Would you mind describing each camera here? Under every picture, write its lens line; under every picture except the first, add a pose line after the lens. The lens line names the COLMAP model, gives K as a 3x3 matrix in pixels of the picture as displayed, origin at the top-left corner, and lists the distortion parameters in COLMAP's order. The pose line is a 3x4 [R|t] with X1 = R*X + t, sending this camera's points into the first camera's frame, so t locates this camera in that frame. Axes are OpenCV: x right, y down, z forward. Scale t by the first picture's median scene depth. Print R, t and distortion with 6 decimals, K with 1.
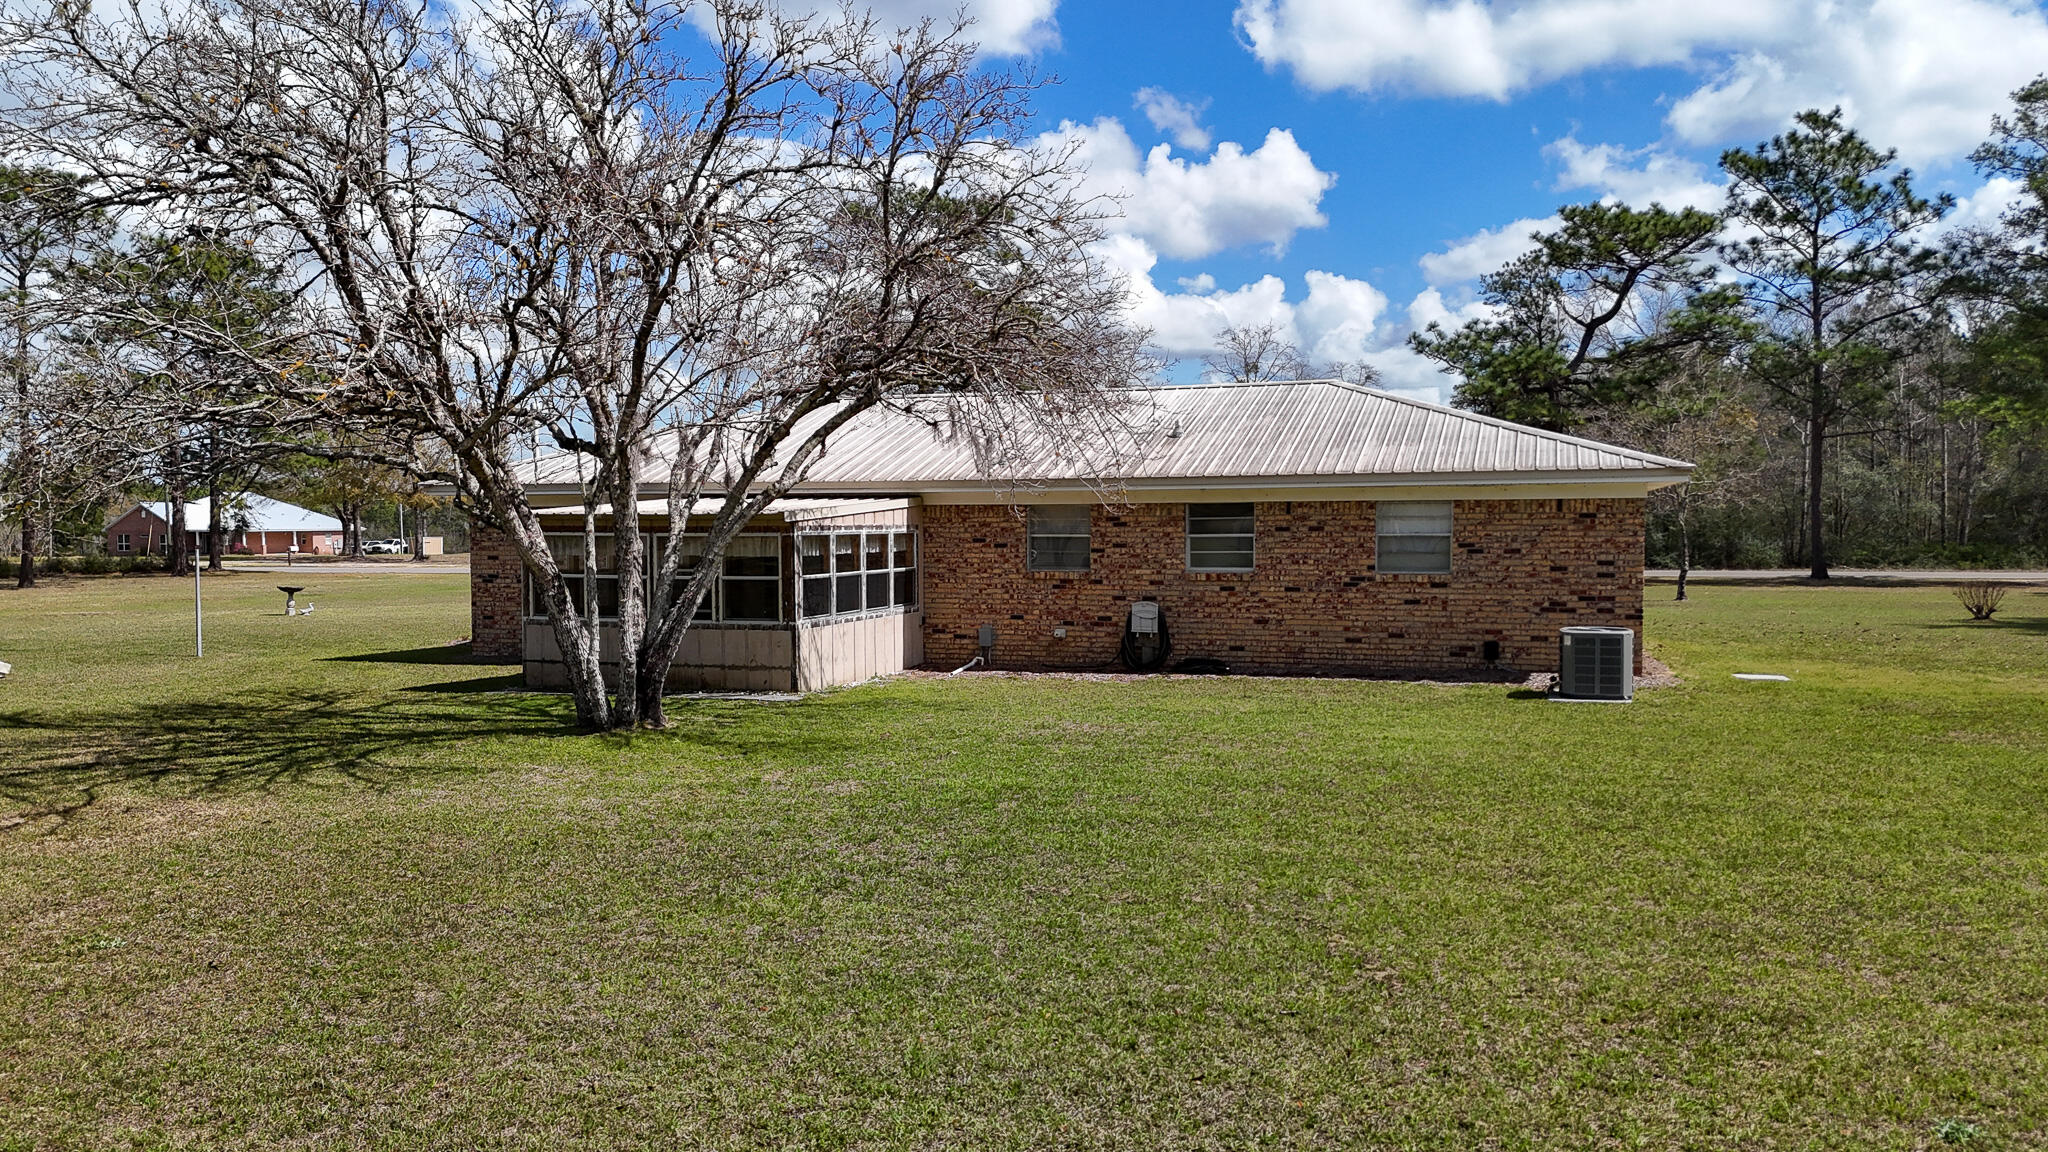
lens RADIAL K [[1486.7, 0, 1024.0], [0, 1486.7, 576.0], [0, 0, 1]] dist [0.053680, -0.002325]
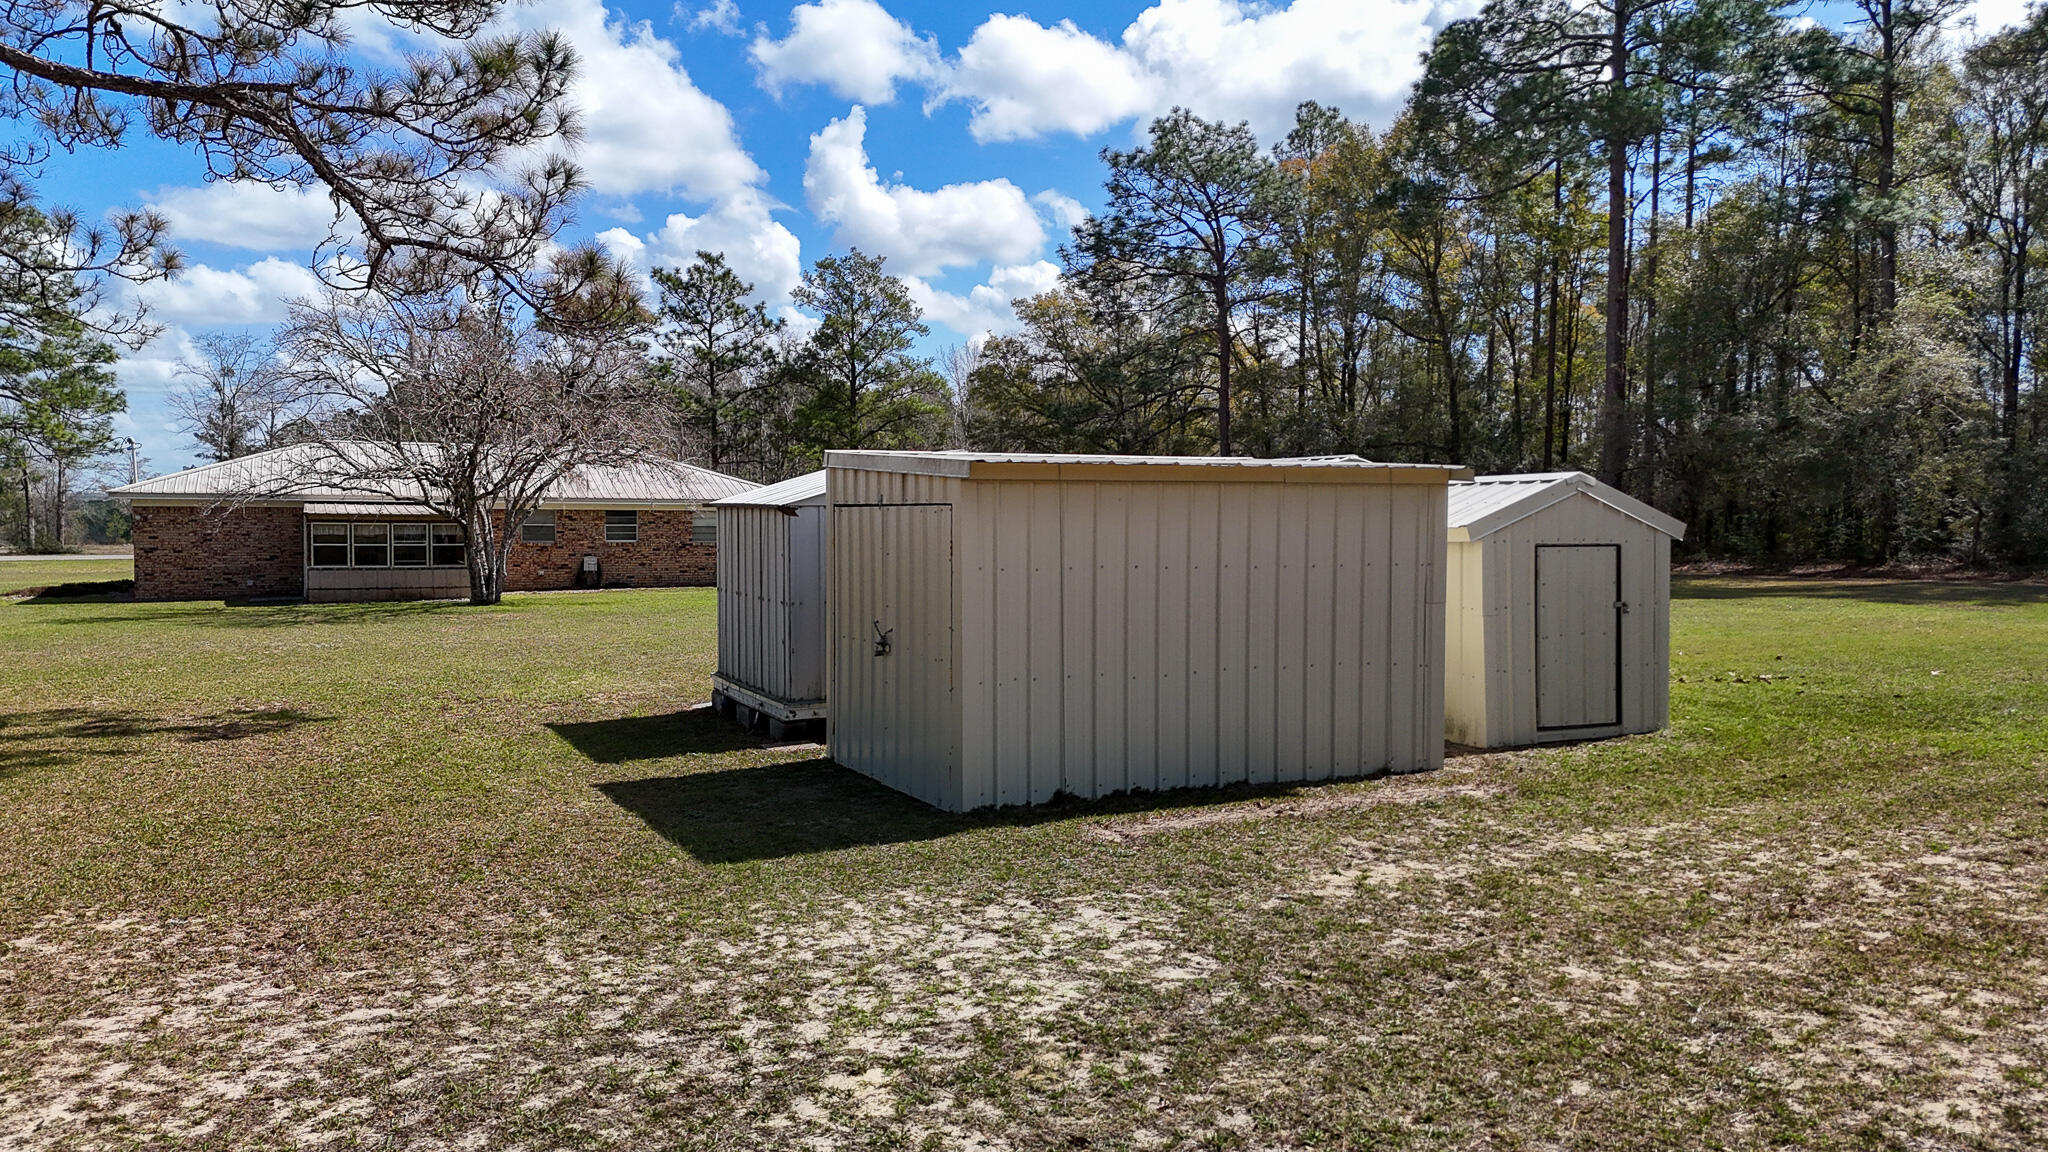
lens RADIAL K [[1486.7, 0, 1024.0], [0, 1486.7, 576.0], [0, 0, 1]] dist [0.053680, -0.002325]
pose [[0.719001, -0.020422, 0.694709, -0.977154], [0.018399, 0.999777, 0.010348, 0.035591], [-0.694766, 0.005341, 0.719216, -0.987380]]
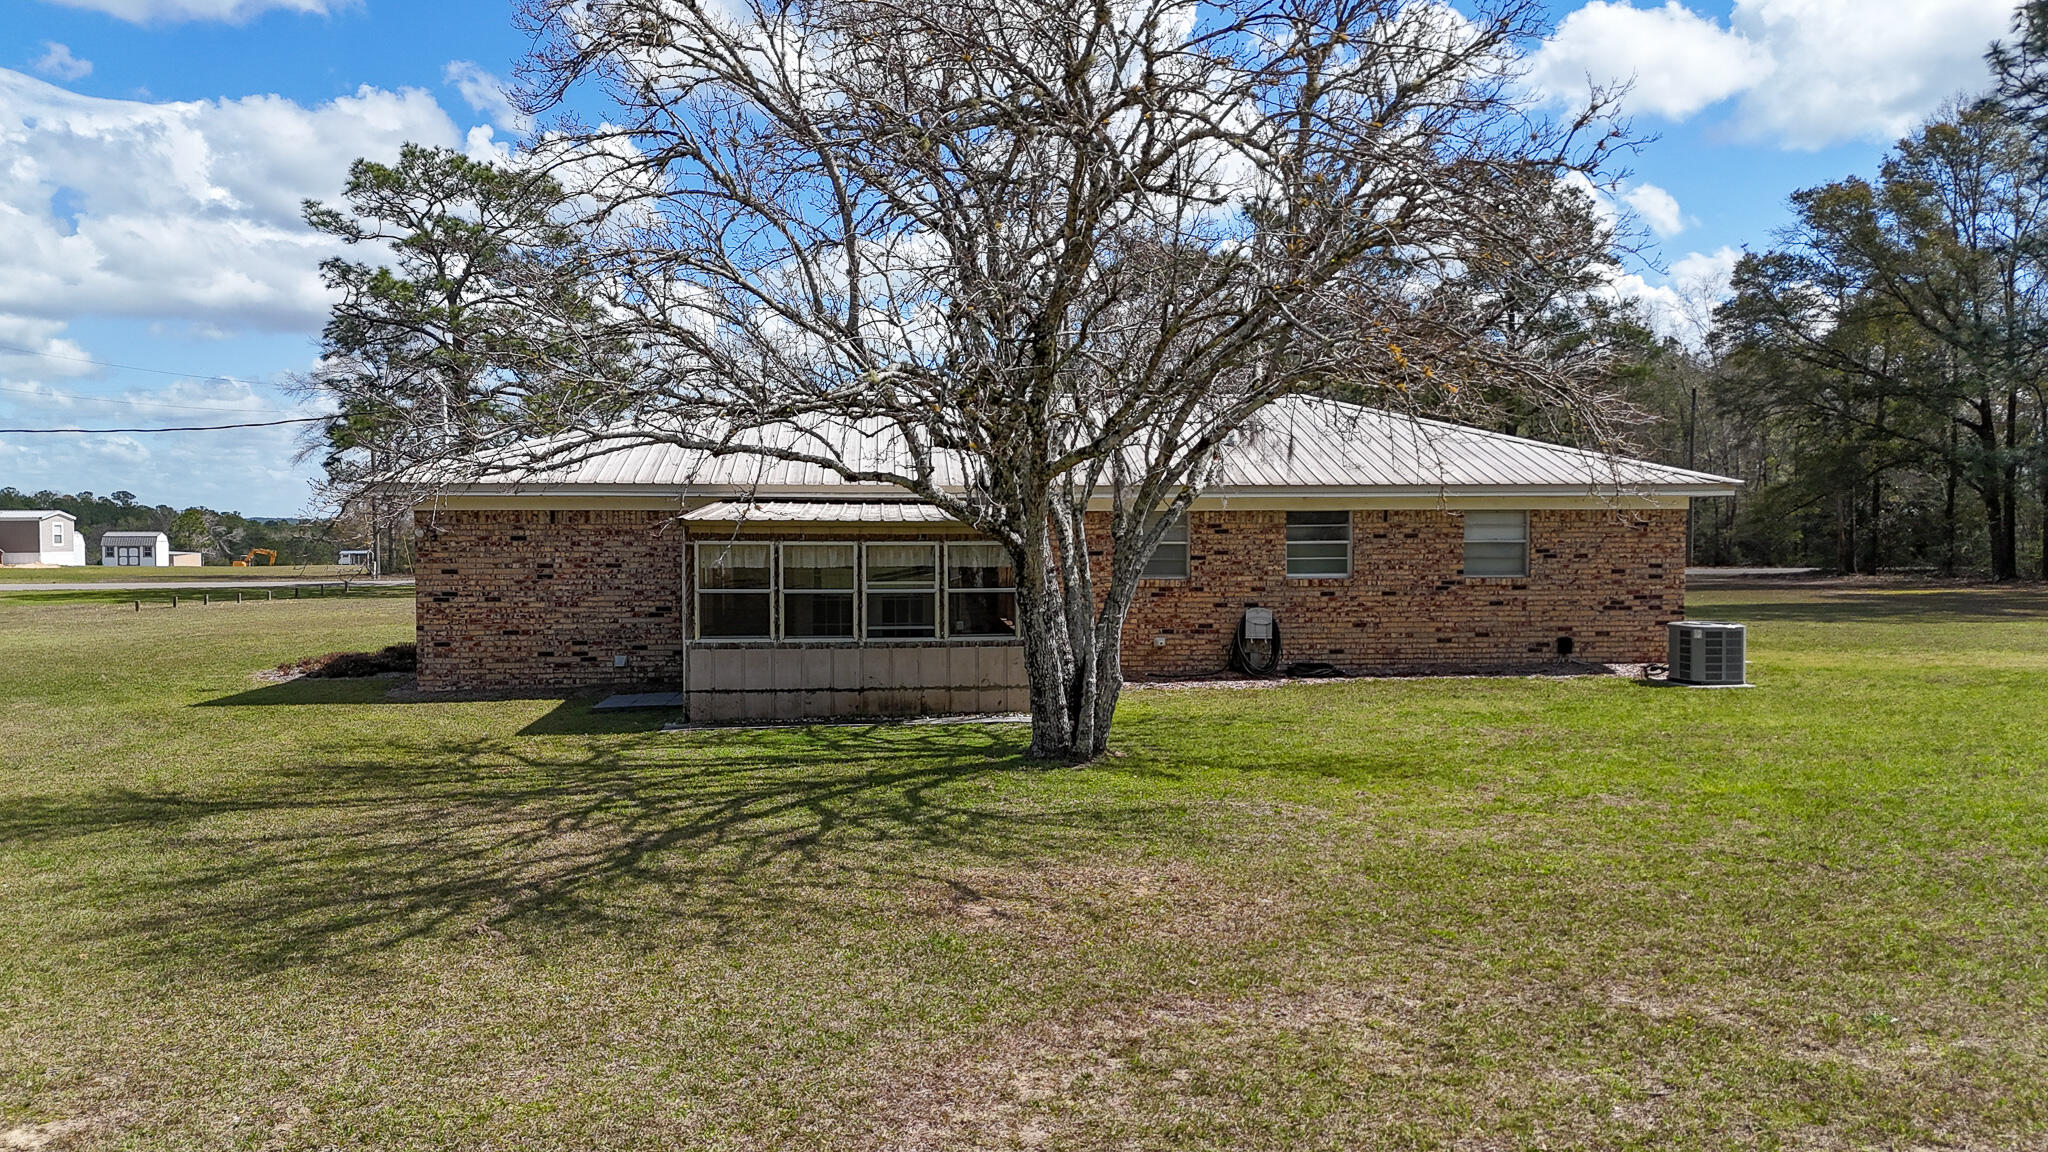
lens RADIAL K [[1486.7, 0, 1024.0], [0, 1486.7, 576.0], [0, 0, 1]] dist [0.053680, -0.002325]
pose [[0.912167, -0.010836, 0.409675, -0.487866], [0.013373, 0.999905, -0.003329, -0.003329], [-0.409600, 0.008515, 0.912225, 0.145770]]
